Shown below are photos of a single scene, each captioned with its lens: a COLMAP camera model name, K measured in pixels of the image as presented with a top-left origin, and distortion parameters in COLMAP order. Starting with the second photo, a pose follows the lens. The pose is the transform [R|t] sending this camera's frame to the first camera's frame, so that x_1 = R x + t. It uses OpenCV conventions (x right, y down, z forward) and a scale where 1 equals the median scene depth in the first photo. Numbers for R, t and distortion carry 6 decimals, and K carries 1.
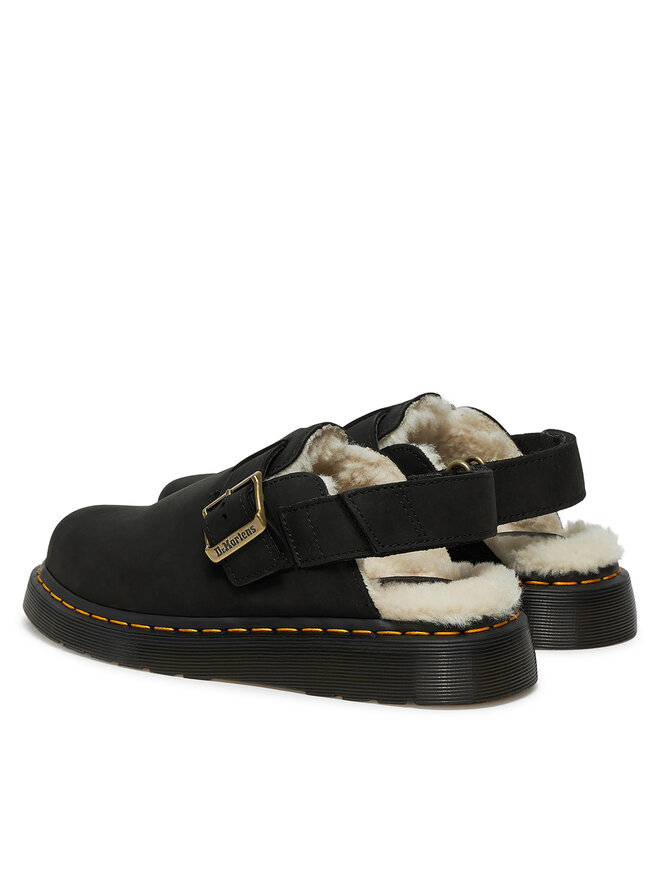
lens RADIAL K [[1558.0, 0, 330.0], [0, 1558.0, 440.0], [0, 0, 1]] dist [-1.328395, -0.055765]
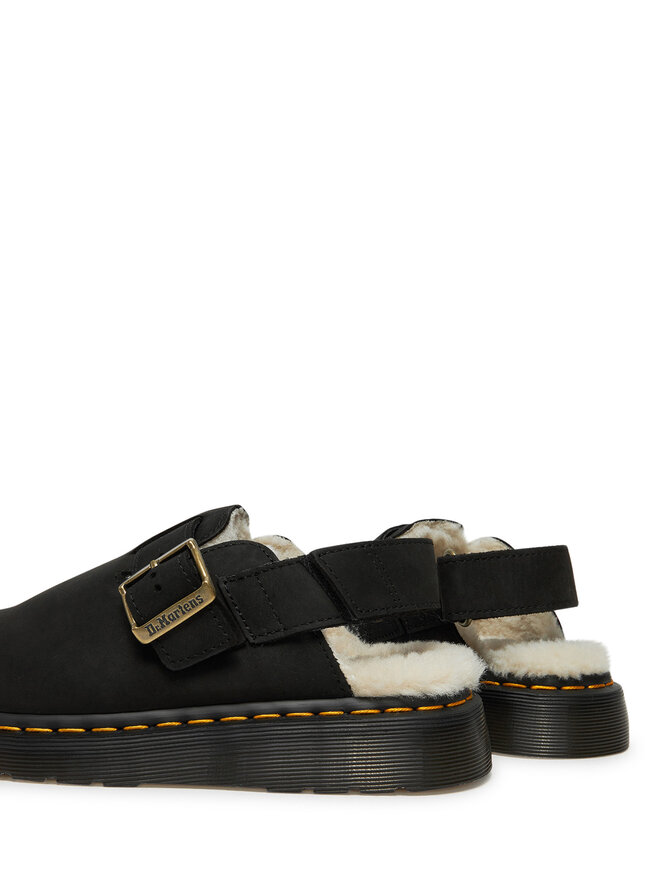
lens RADIAL K [[748.9, 0, 330.0], [0, 748.9, 440.0], [0, 0, 1]] dist [-0.231944, 0.004136]
pose [[0.907409, 0.066649, 0.414930, -0.156758], [0.041892, 0.968081, -0.247113, 0.075057], [-0.418155, 0.241614, 0.875653, 0.590288]]
